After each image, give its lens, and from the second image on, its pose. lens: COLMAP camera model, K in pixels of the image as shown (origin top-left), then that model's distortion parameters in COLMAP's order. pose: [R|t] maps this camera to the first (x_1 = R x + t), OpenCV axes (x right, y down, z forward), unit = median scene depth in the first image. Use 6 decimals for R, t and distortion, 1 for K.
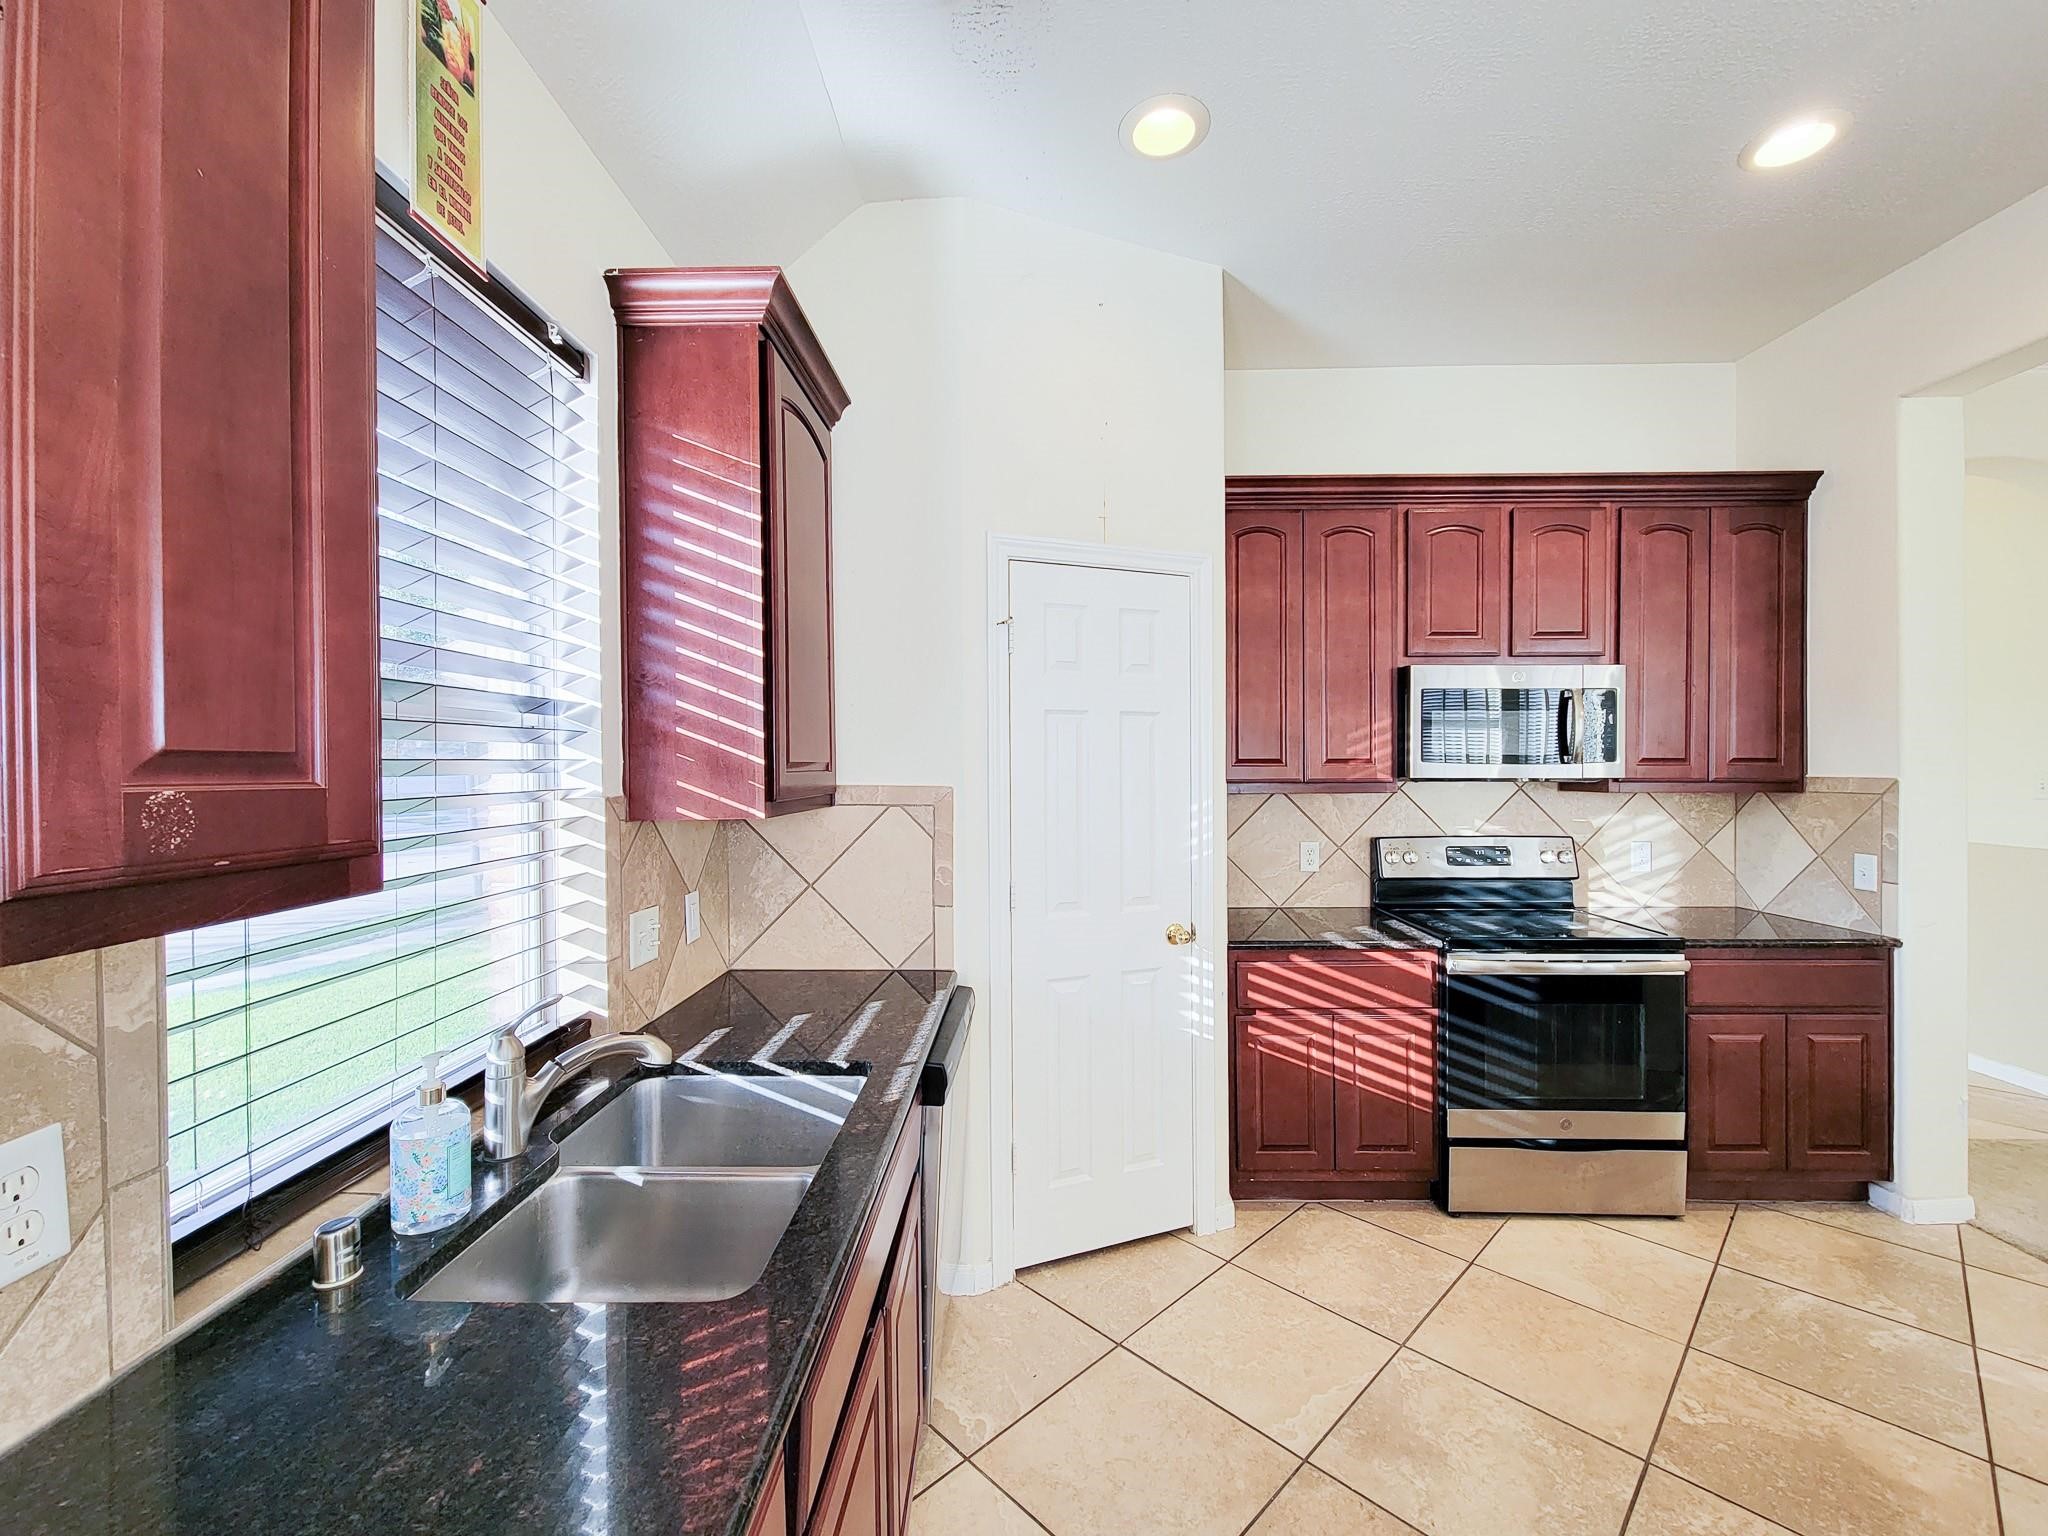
lens RADIAL K [[839.6, 0, 1023.2], [0, 839.6, 772.3], [0, 0, 1]] dist [0.001604, -0.002748]
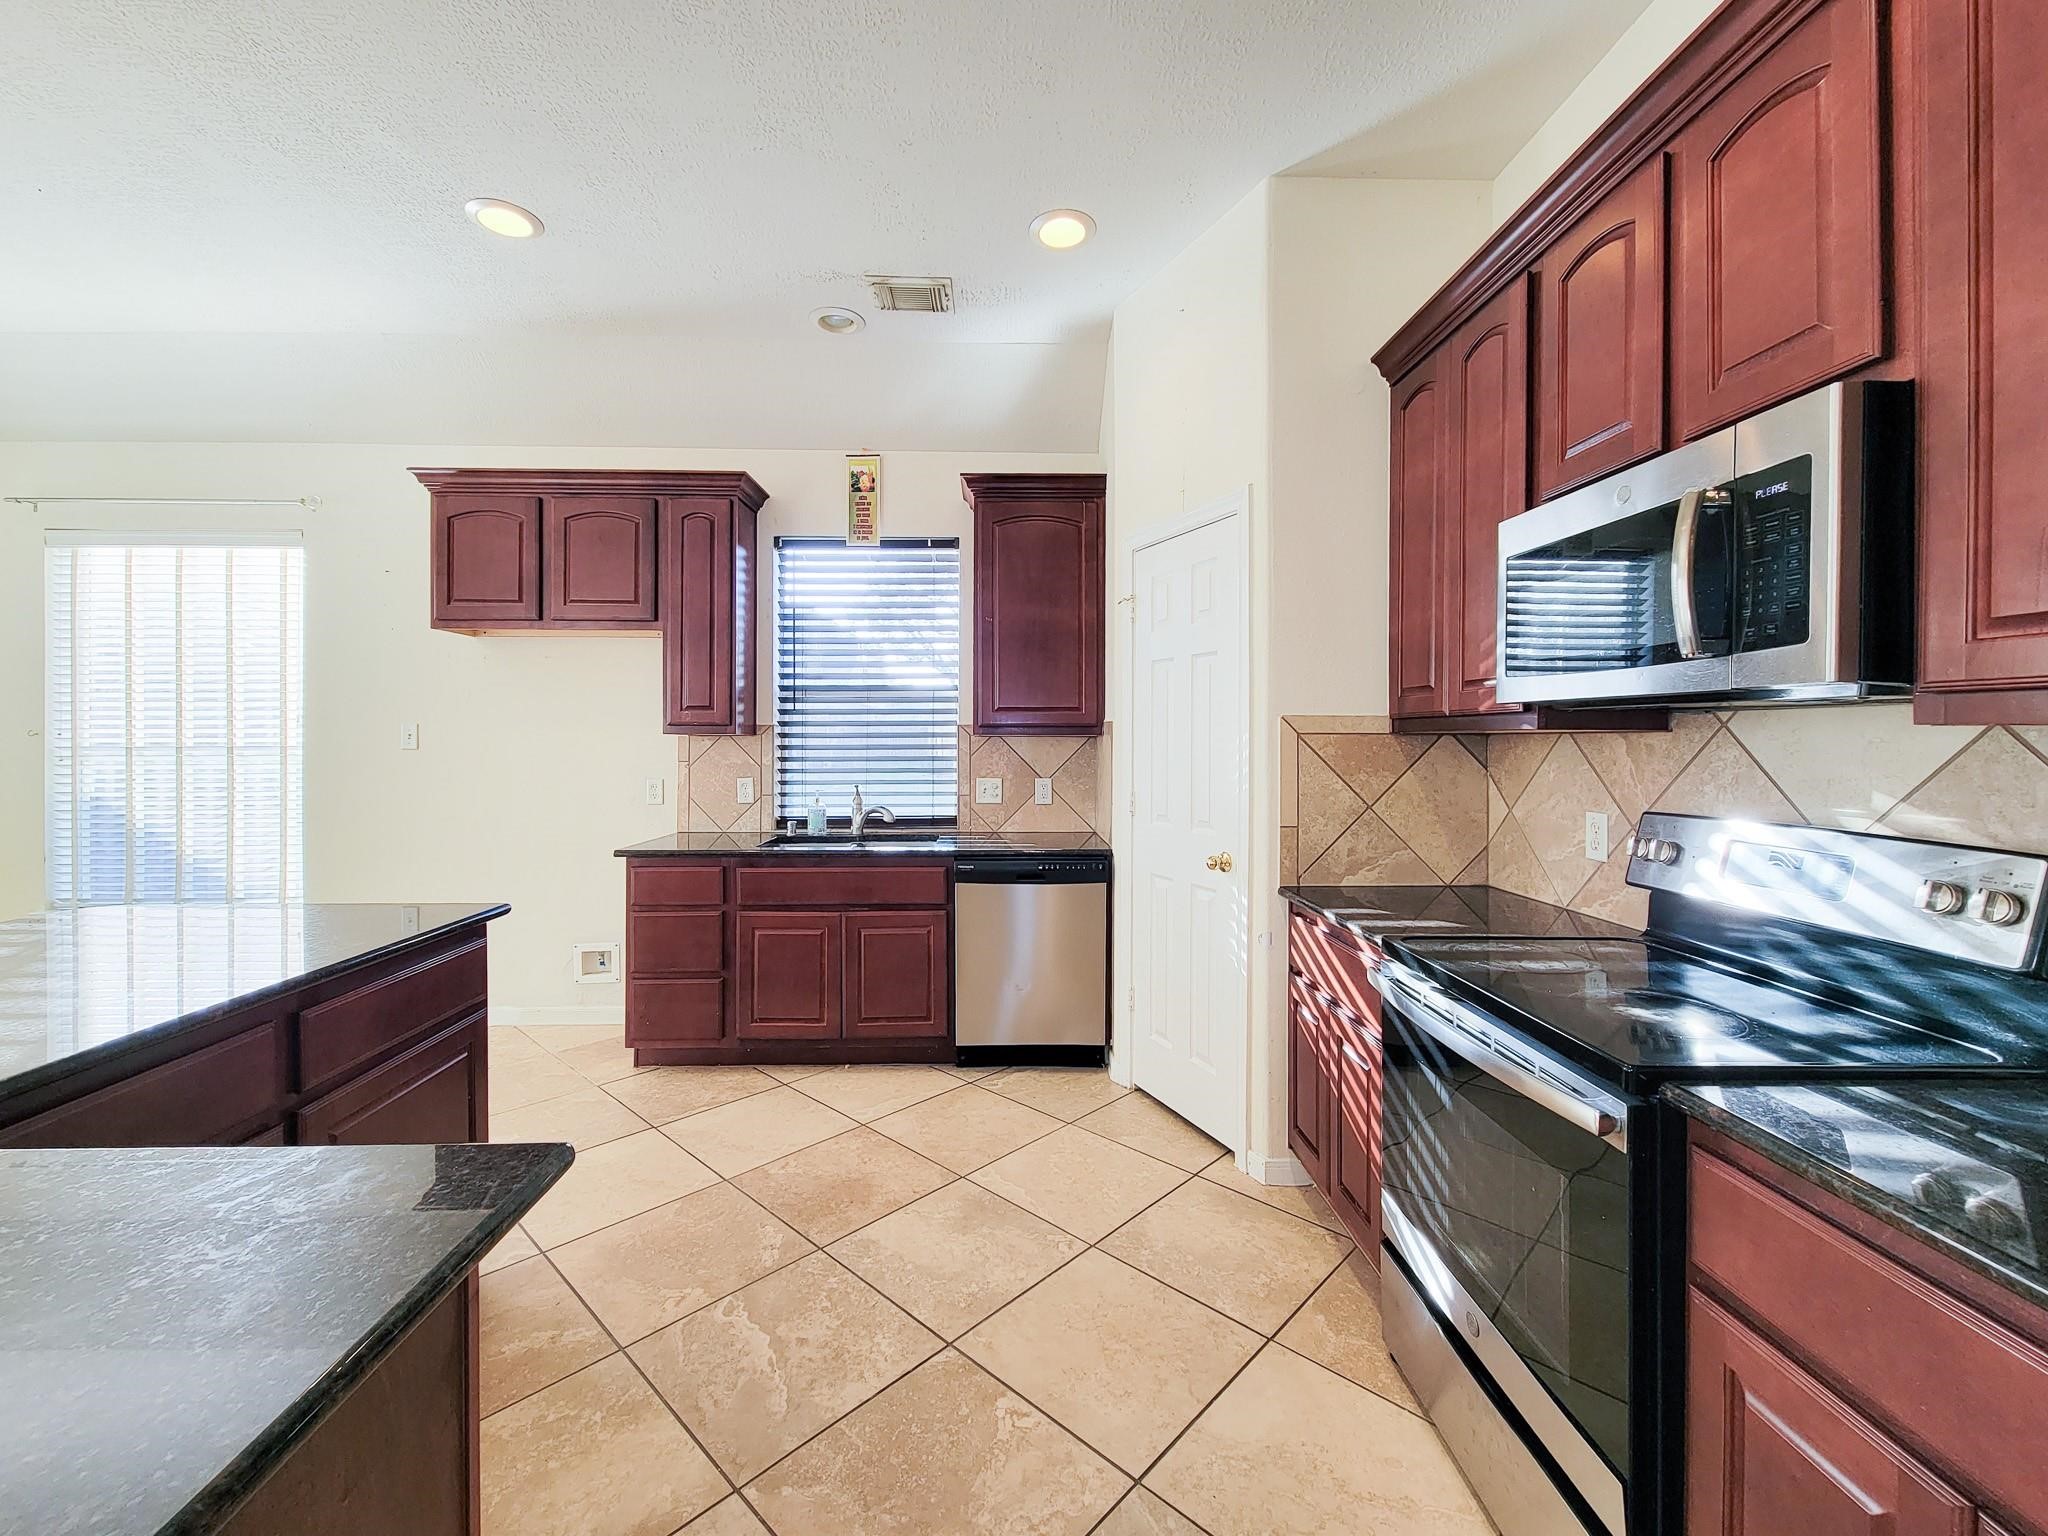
lens RADIAL K [[839.6, 0, 1022.5], [0, 839.6, 739.4], [0, 0, 1]] dist [0.001604, -0.002748]
pose [[0.048576, 0.006584, -0.998798, 1.152872], [-0.010083, 0.999931, 0.006101, 0.035668], [0.998769, 0.009775, 0.048639, 0.662497]]
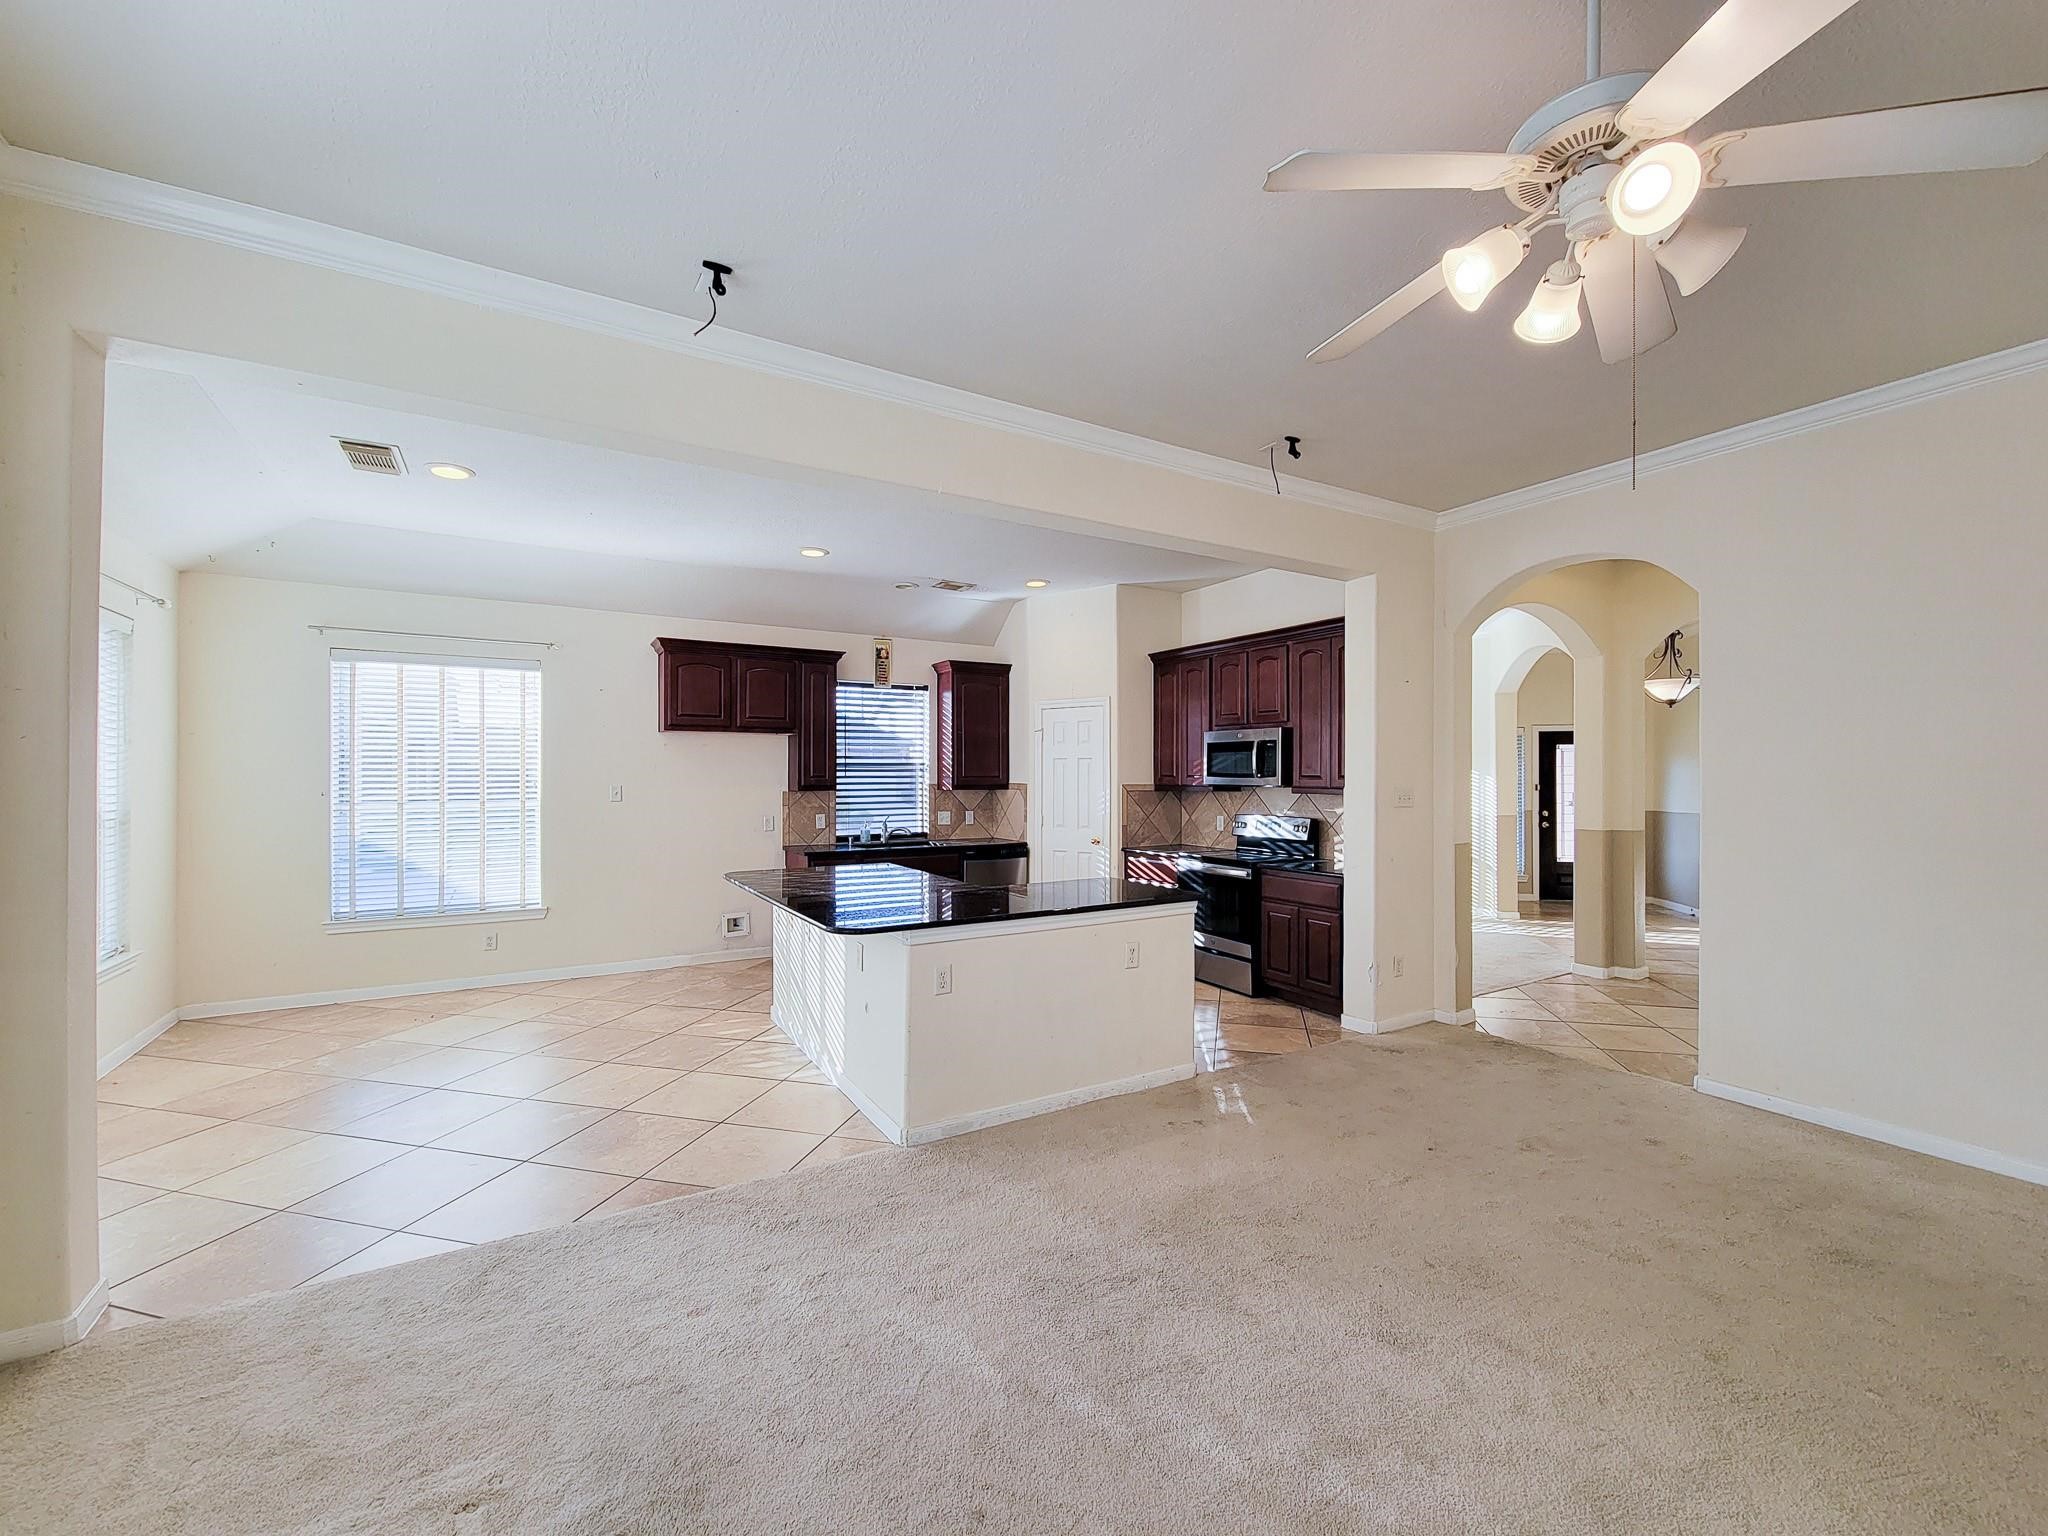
lens RADIAL K [[839.6, 0, 1019.3], [0, 839.6, 770.3], [0, 0, 1]] dist [0.001604, -0.002748]
pose [[0.527356, 0.000722, -0.849644, 2.202362], [-0.010670, 0.999926, -0.005773, -0.011808], [0.849577, 0.012110, 0.527325, -0.583977]]
